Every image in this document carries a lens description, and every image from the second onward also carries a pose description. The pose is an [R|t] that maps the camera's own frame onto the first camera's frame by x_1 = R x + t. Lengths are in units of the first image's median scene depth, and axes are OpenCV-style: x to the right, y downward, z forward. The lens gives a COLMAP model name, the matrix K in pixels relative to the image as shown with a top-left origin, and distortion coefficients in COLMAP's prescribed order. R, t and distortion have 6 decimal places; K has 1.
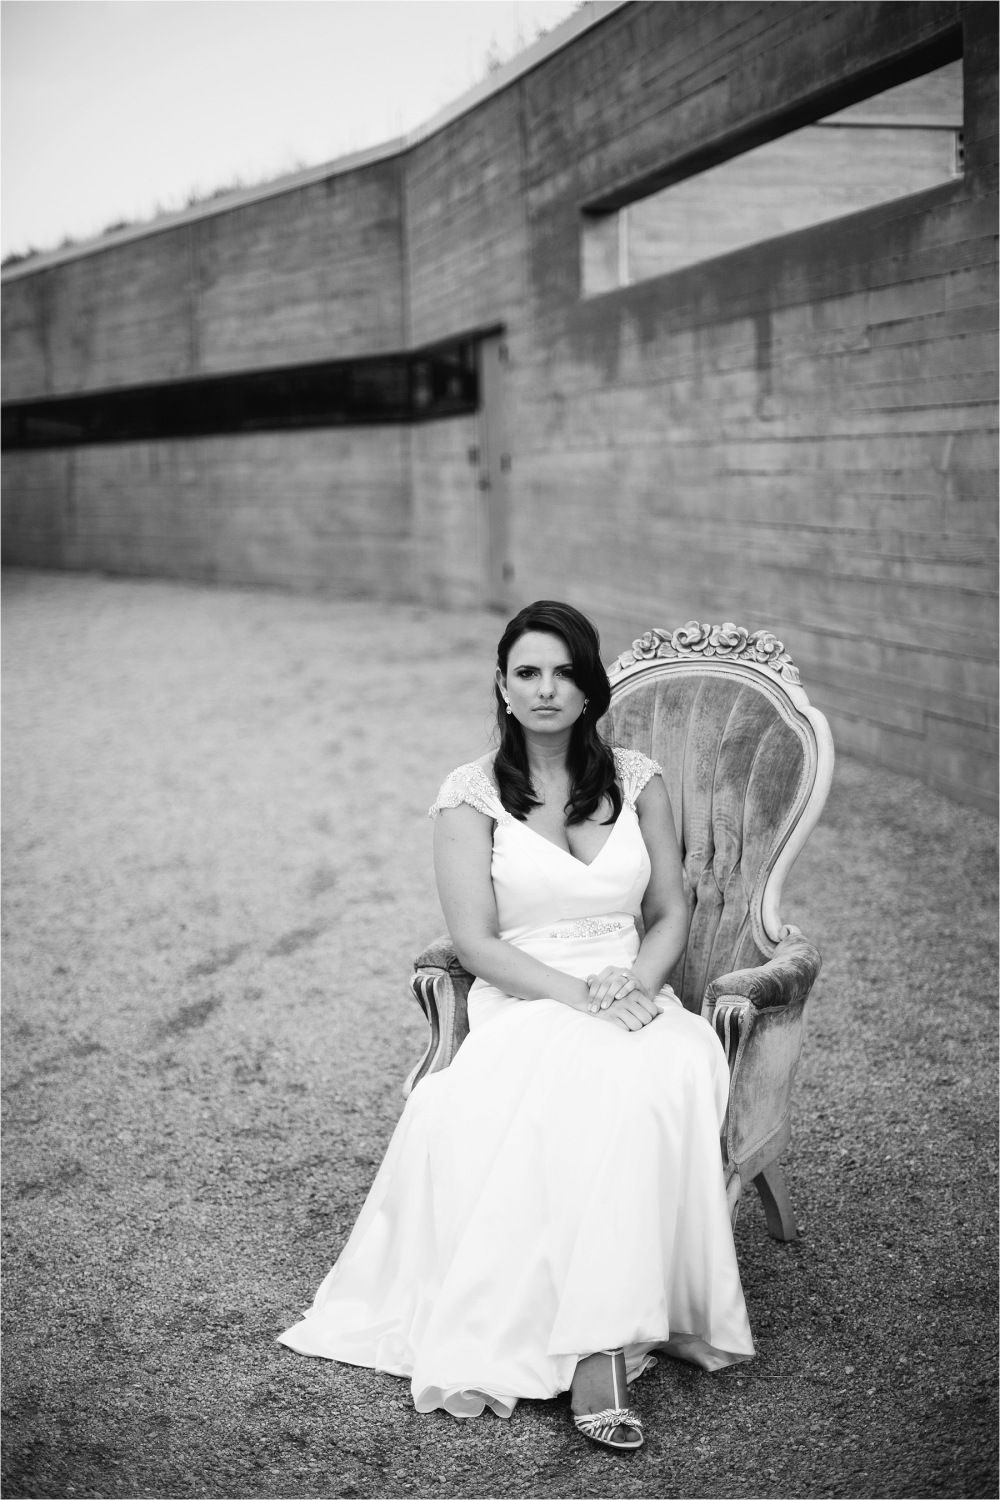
lens RADIAL K [[2153.4, 0, 495.1], [0, 2153.4, 751.6], [0, 0, 1]] dist [-0.139892, 0.158188]
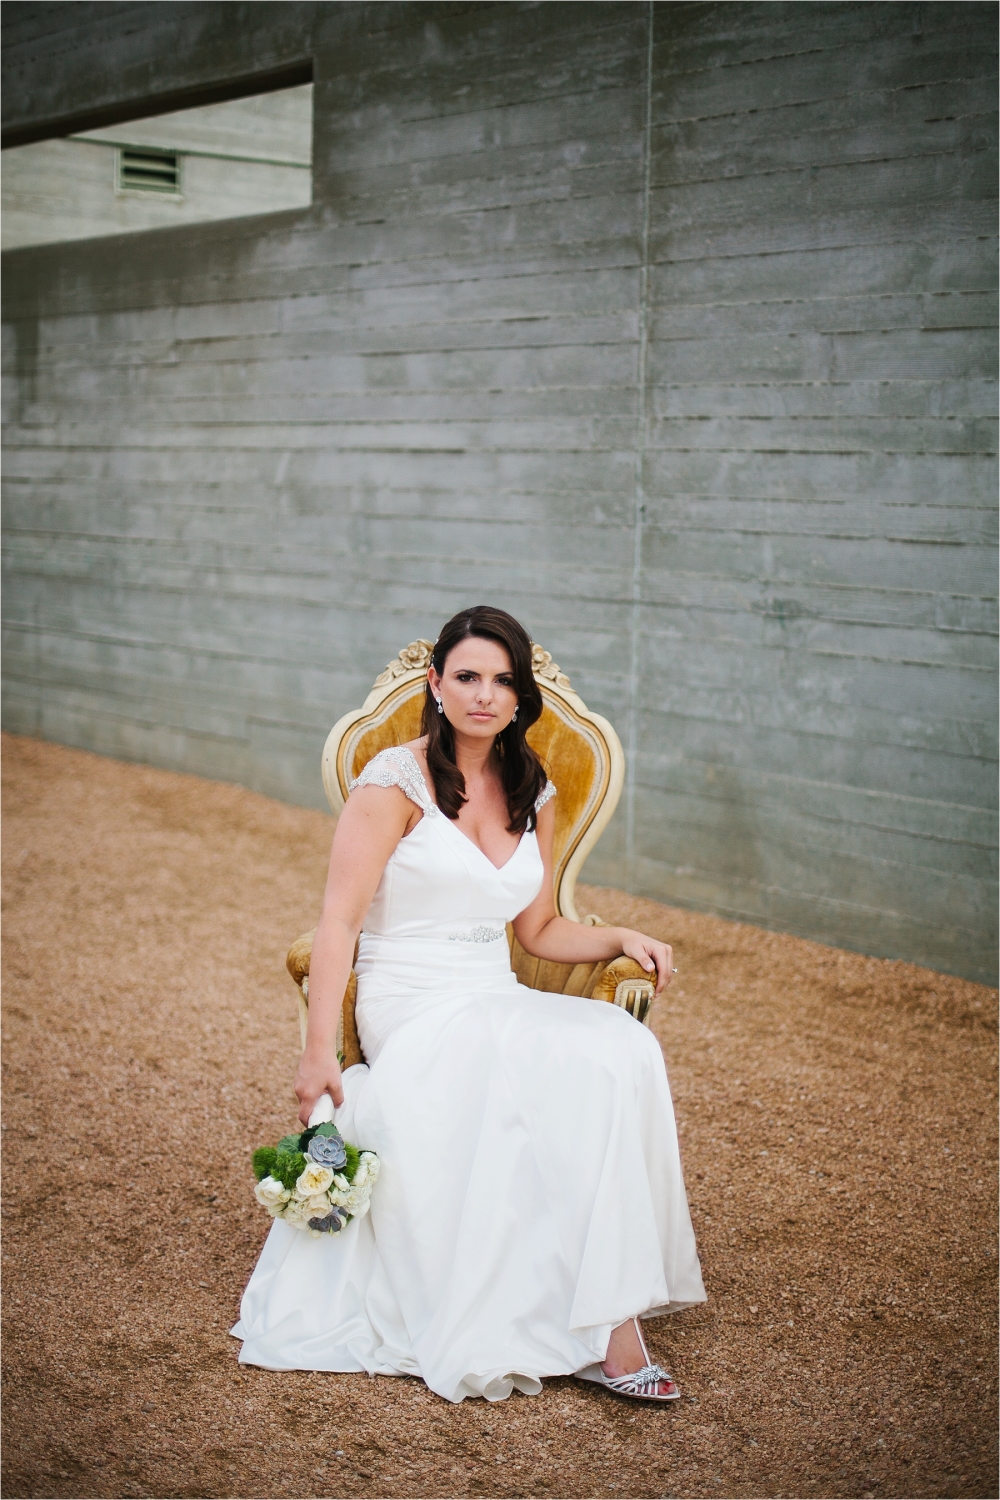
lens RADIAL K [[2153.4, 0, 495.1], [0, 2153.4, 751.6], [0, 0, 1]] dist [-0.139892, 0.158188]
pose [[0.881918, -0.018227, 0.471049, -0.182161], [0.019917, 0.999801, 0.001398, -0.001546], [-0.470981, 0.008148, 0.882106, 0.030443]]
